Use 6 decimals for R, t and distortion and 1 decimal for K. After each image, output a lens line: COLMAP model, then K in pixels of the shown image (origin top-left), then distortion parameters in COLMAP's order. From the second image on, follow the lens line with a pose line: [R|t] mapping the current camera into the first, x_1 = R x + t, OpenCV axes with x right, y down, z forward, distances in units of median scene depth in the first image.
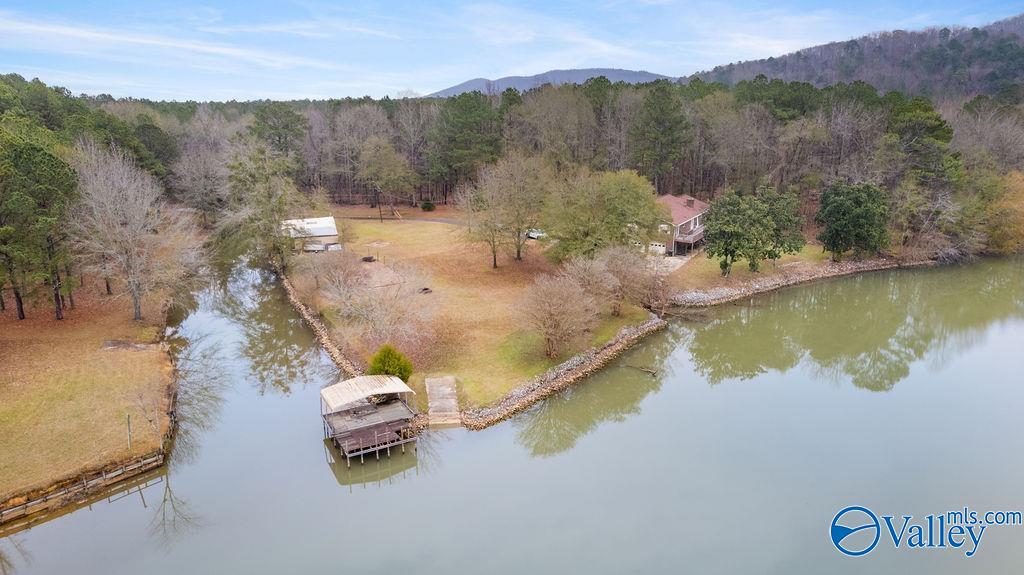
lens RADIAL K [[674.6, 0, 513.1], [0, 674.6, 289.7], [0, 0, 1]] dist [-0.040892, 0.033733]
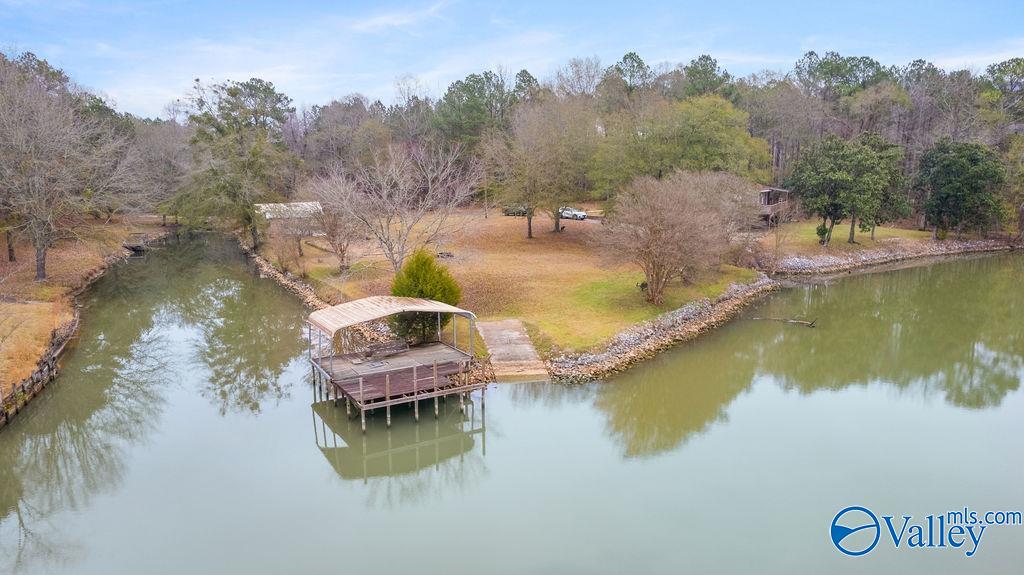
lens RADIAL K [[674.6, 0, 511.7], [0, 674.6, 286.5], [0, 0, 1]] dist [-0.040892, 0.033733]
pose [[0.999481, -0.004971, 0.031816, -0.106925], [0.008259, 0.994538, -0.104050, 0.152624], [-0.031125, 0.104259, 0.994063, 0.341466]]
